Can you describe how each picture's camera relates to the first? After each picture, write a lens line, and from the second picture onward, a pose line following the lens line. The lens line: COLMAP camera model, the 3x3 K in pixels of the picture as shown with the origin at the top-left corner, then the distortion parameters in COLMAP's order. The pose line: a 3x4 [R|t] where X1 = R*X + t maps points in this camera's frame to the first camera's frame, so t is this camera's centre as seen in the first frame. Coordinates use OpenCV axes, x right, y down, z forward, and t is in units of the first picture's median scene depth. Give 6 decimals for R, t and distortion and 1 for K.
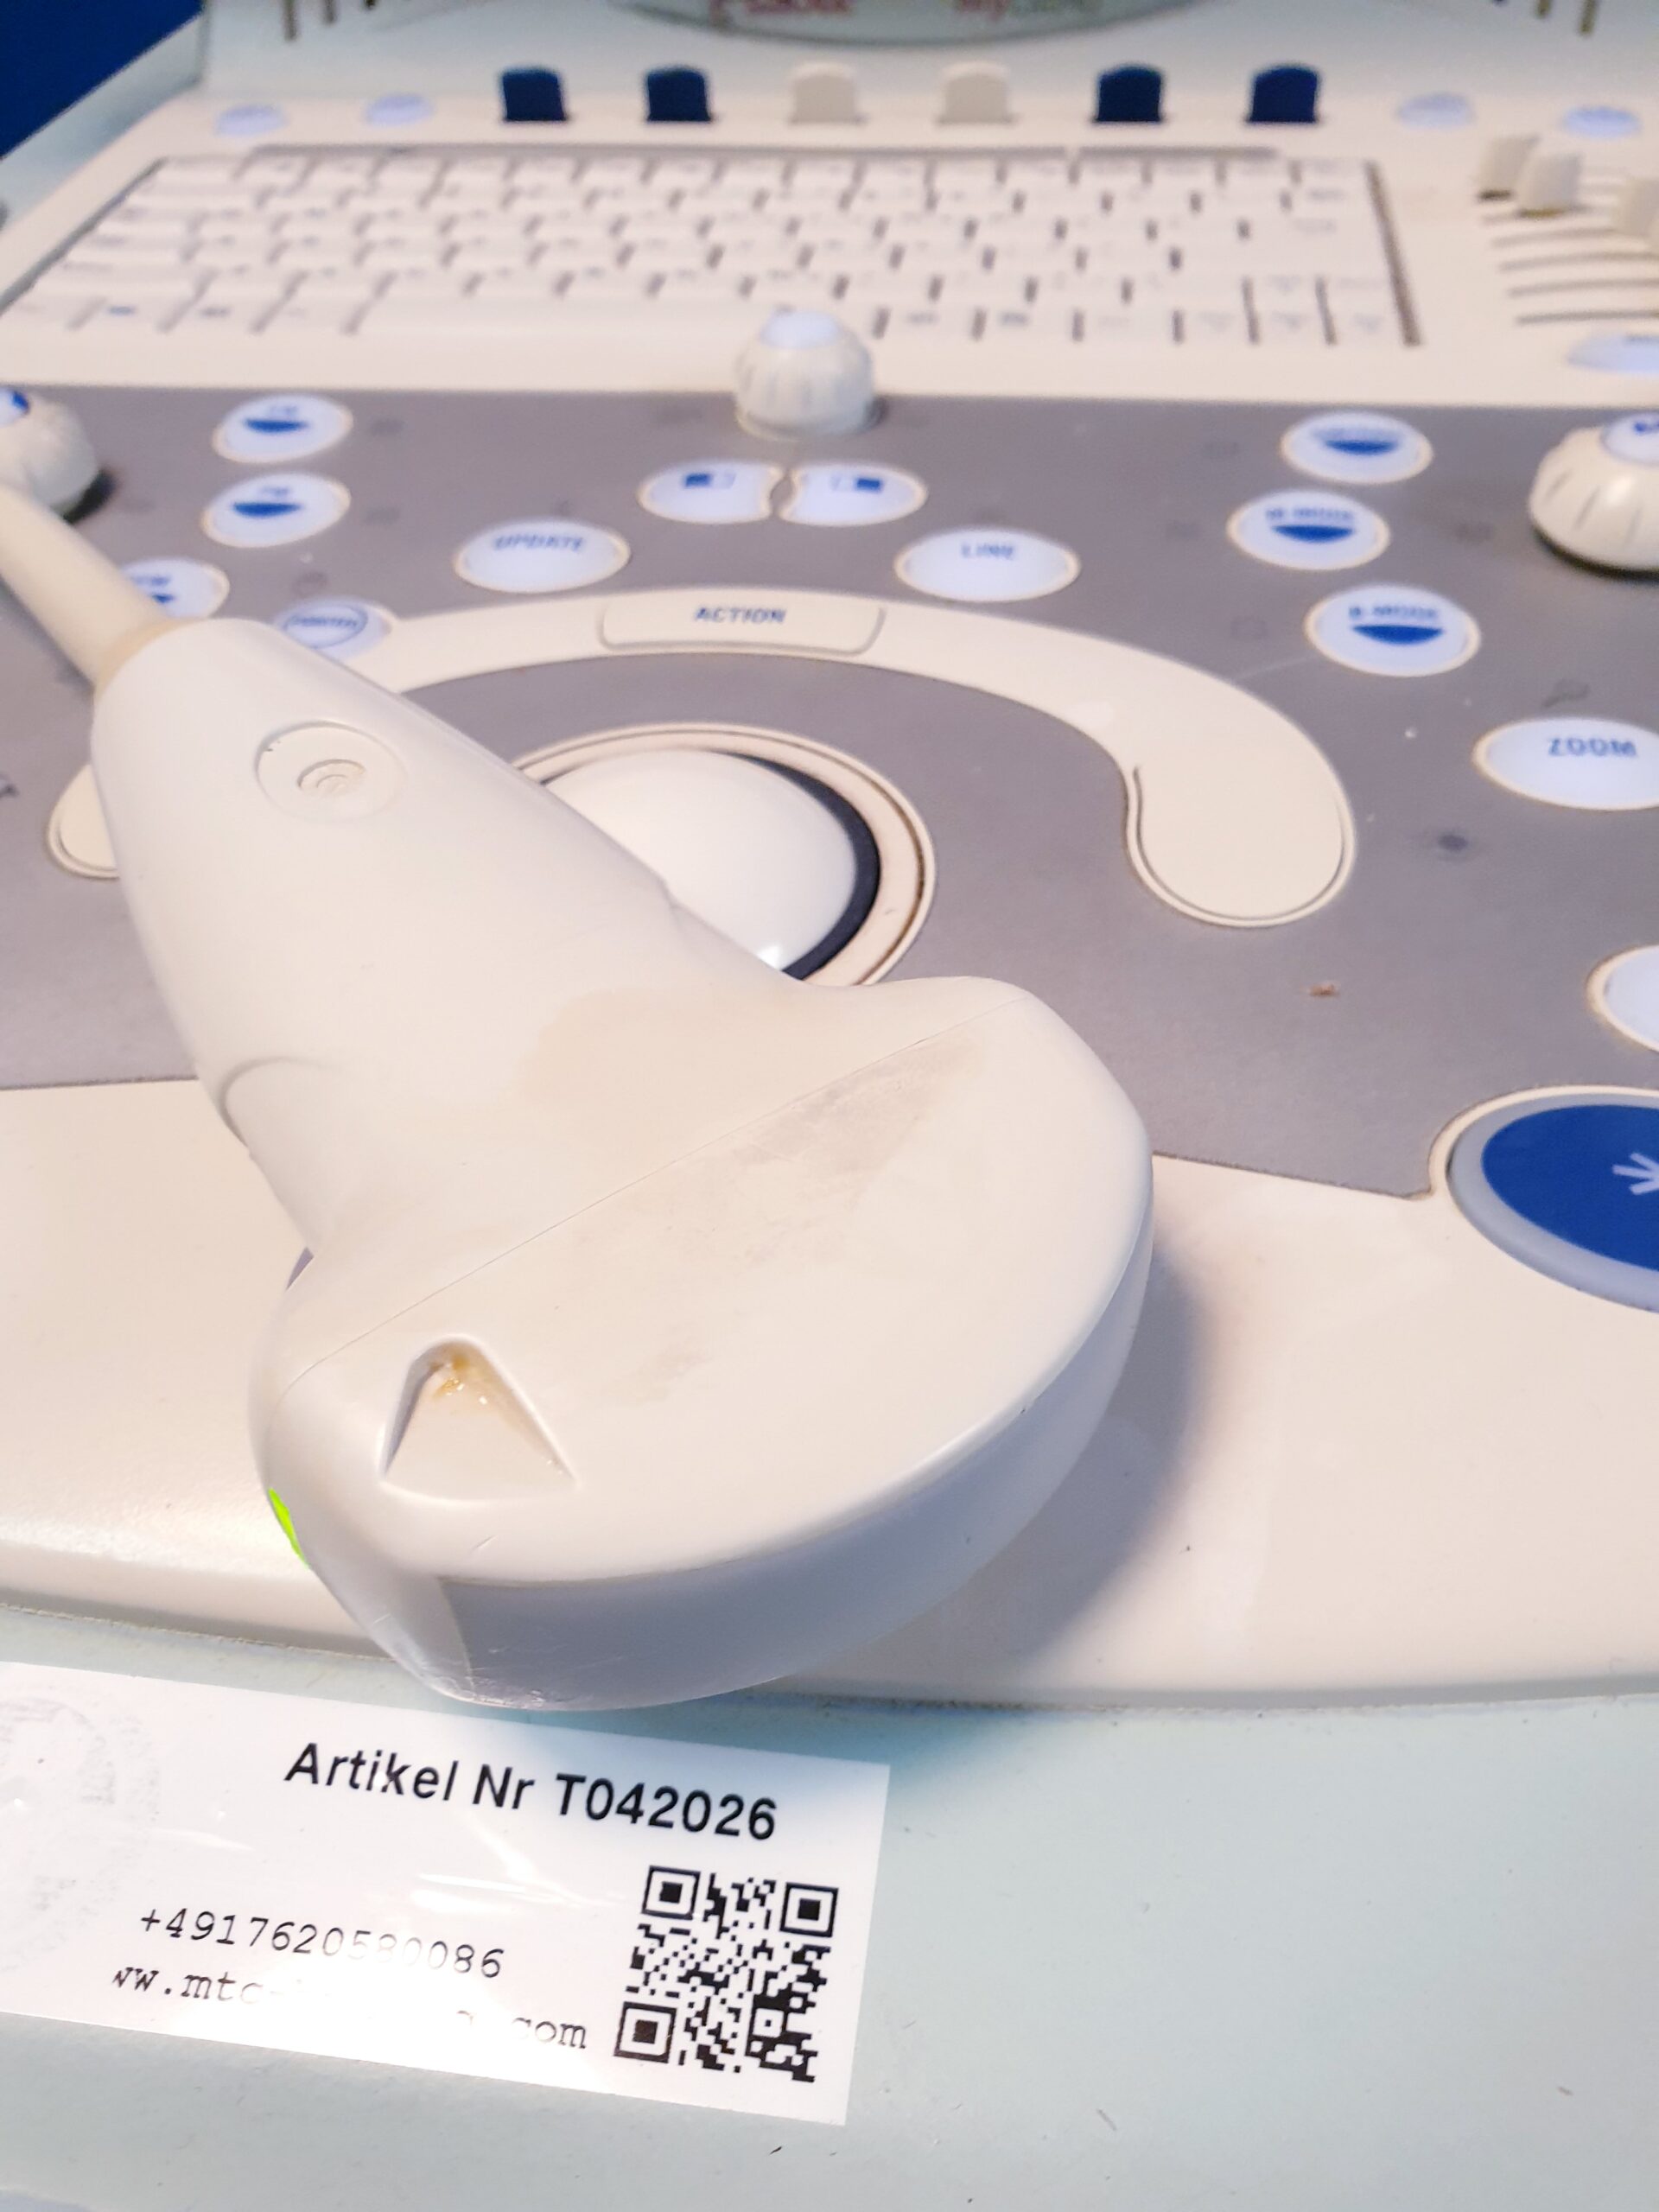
lens RADIAL K [[1816.8, 0, 832.5], [0, 1816.8, 1092.3], [0, 0, 1]] dist [-0.039495, 0.039076]
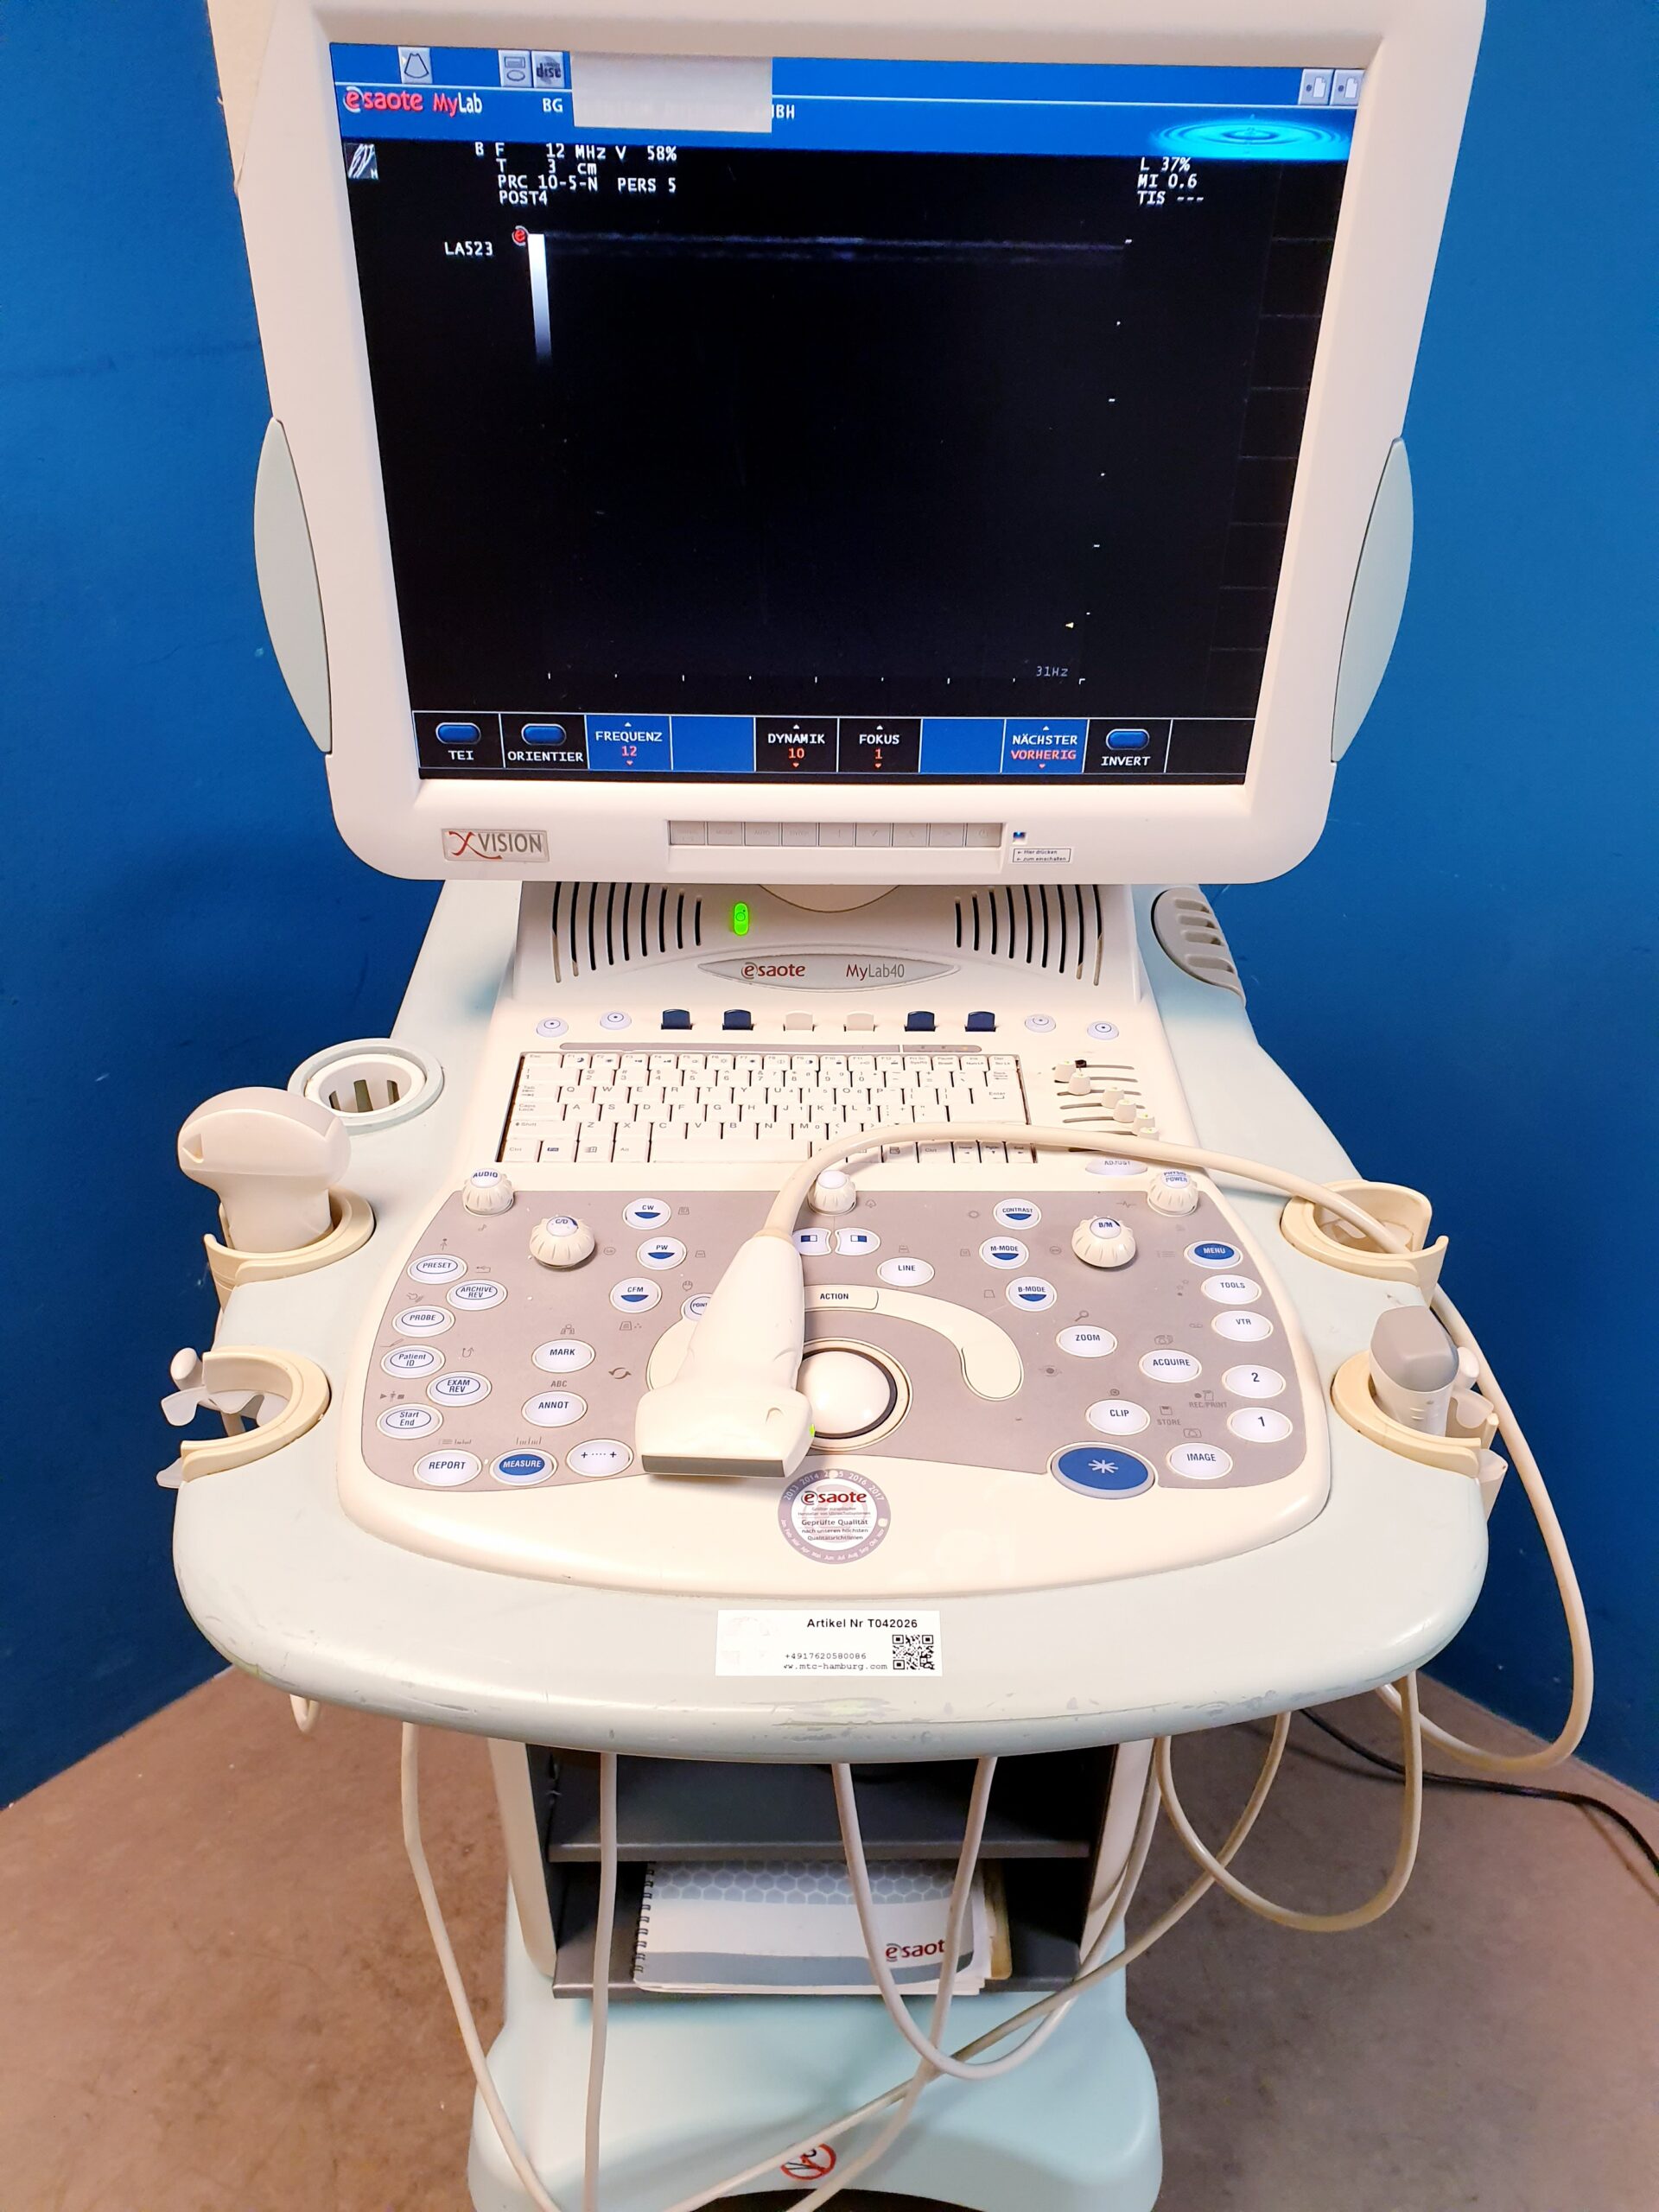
lens RADIAL K [[1685.1, 0, 844.0], [0, 1685.1, 1088.6], [0, 0, 1]] dist [0.034327, -0.008228]
pose [[0.987552, -0.037152, 0.152840, -0.437342], [0.060340, 0.986843, -0.150001, -0.164925], [-0.145257, 0.157356, 0.976801, -1.815864]]
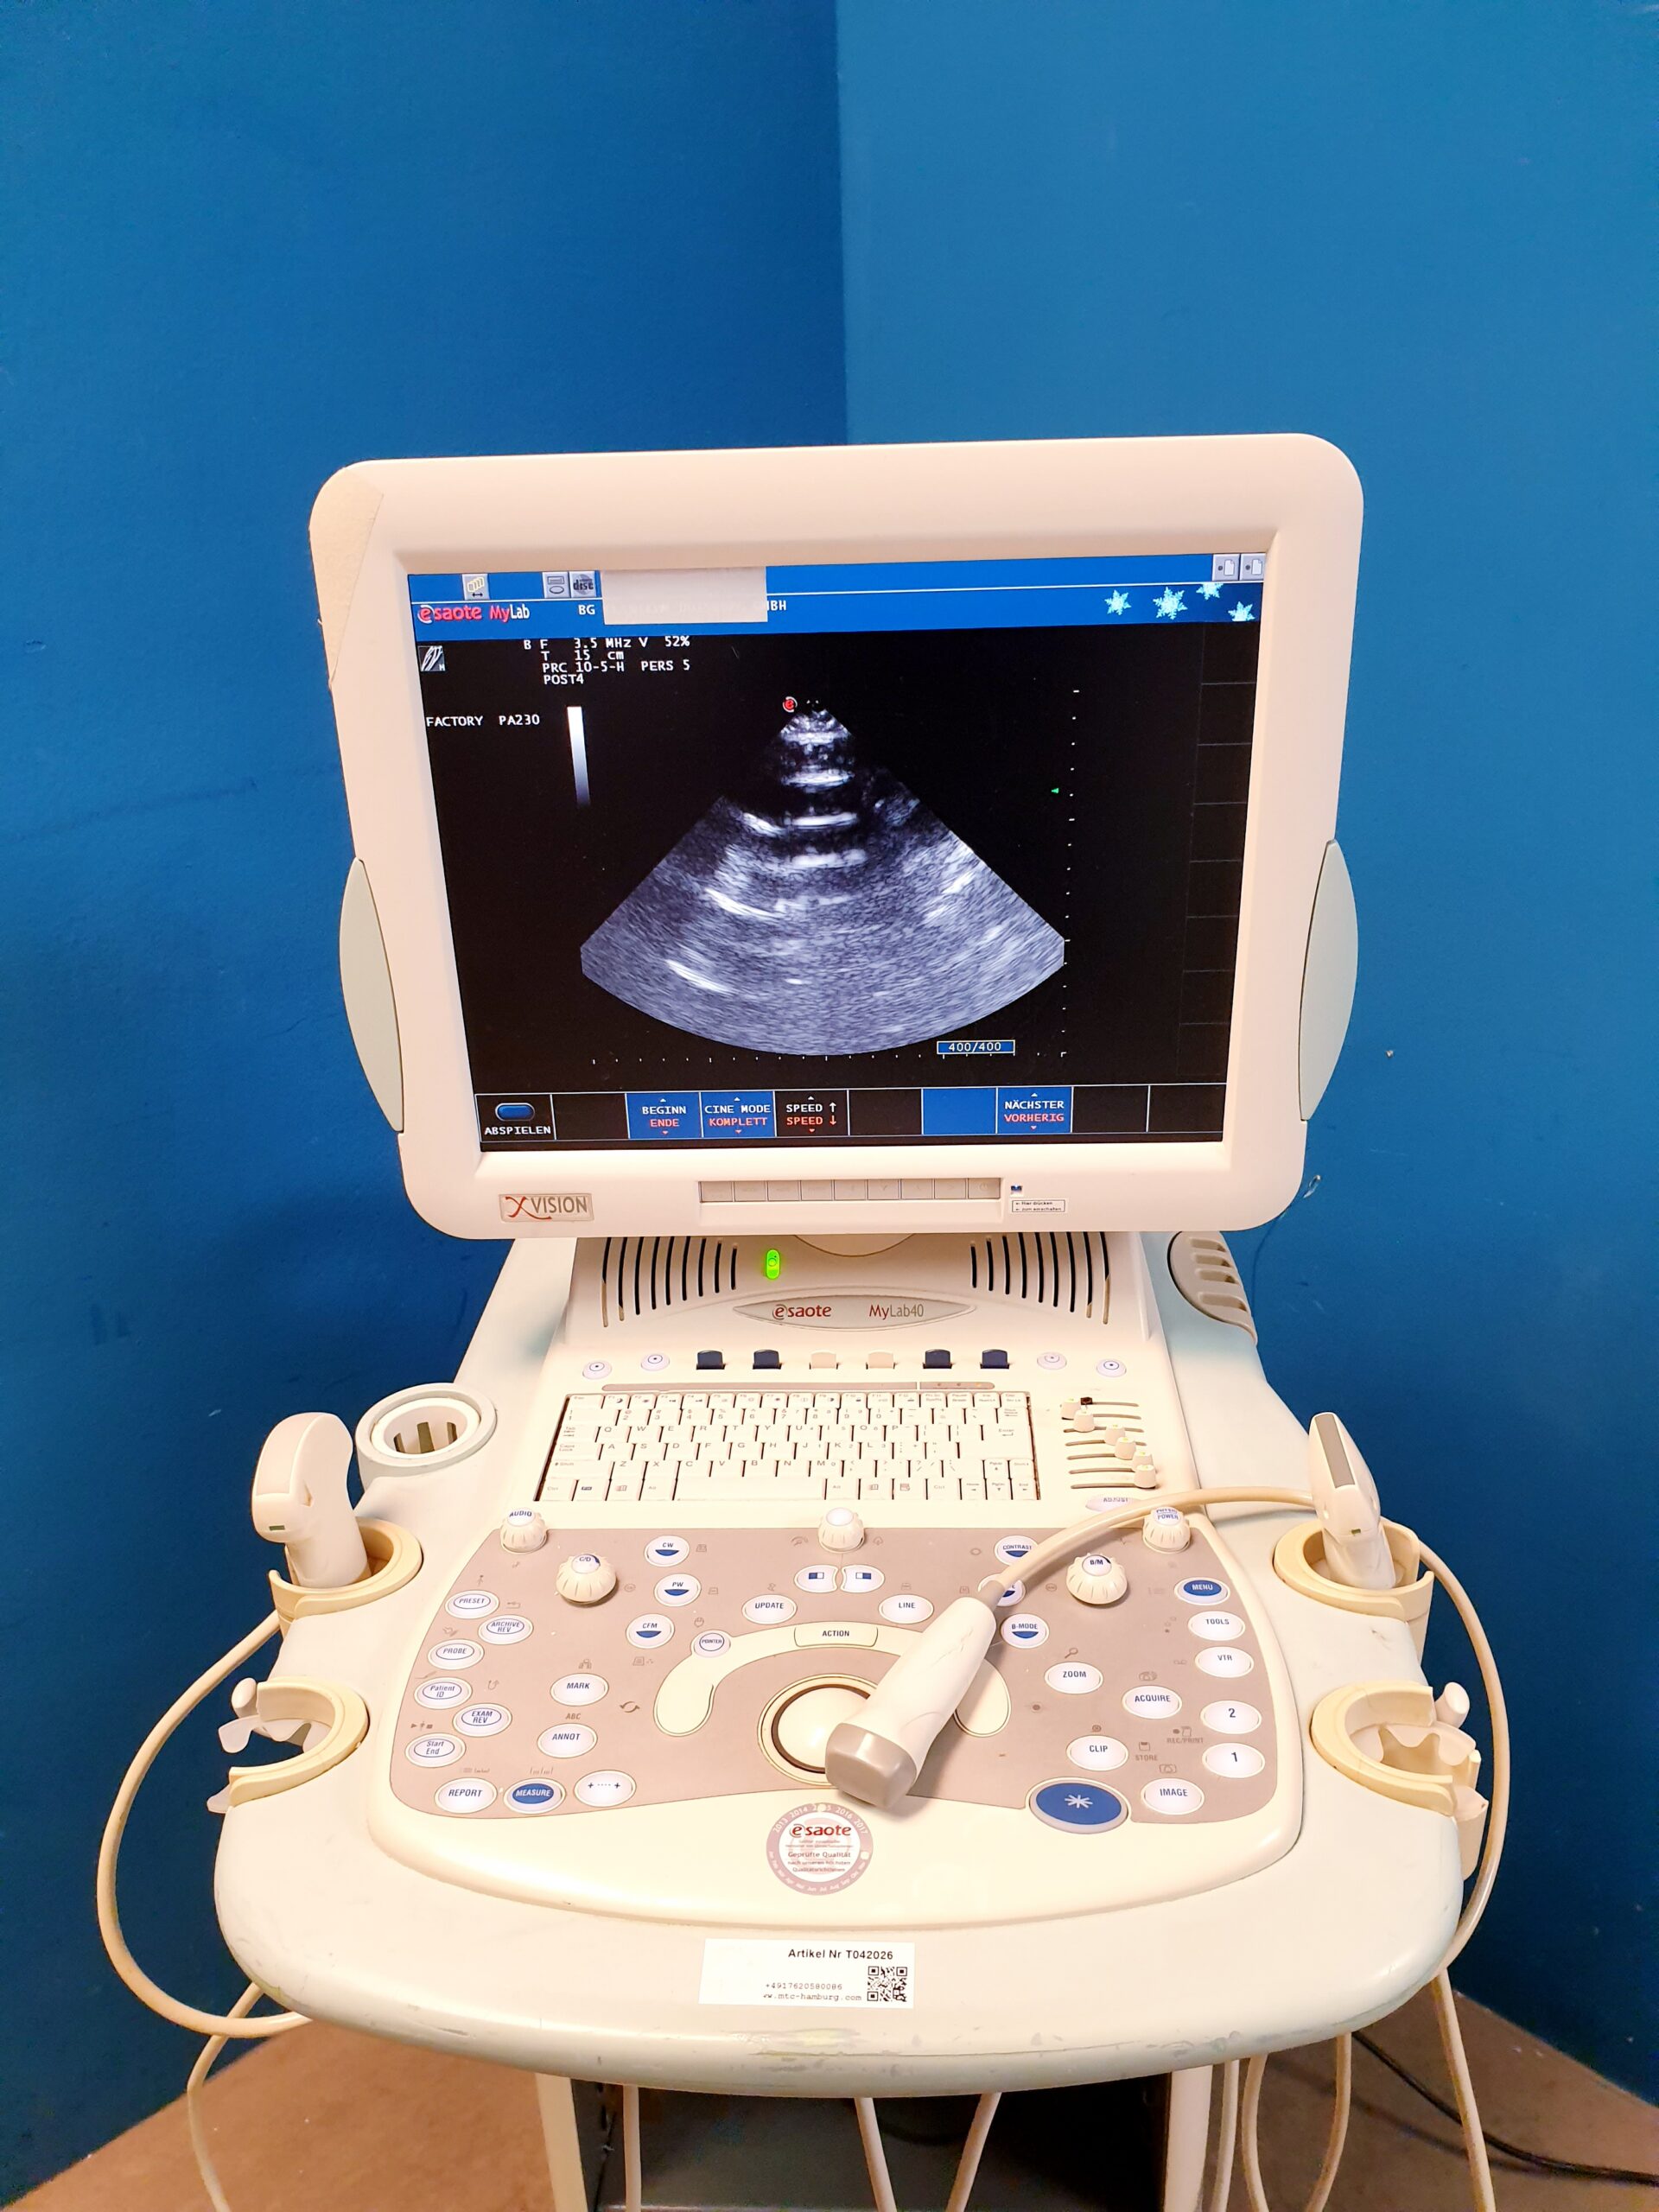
lens RADIAL K [[1685.1, 0, 839.9], [0, 1685.1, 1120.5], [0, 0, 1]] dist [0.034327, -0.008228]
pose [[0.996286, -0.033289, 0.079405, -0.242184], [0.056641, 0.947980, -0.313251, -0.162938], [-0.064847, 0.316586, 0.946345, -2.126894]]
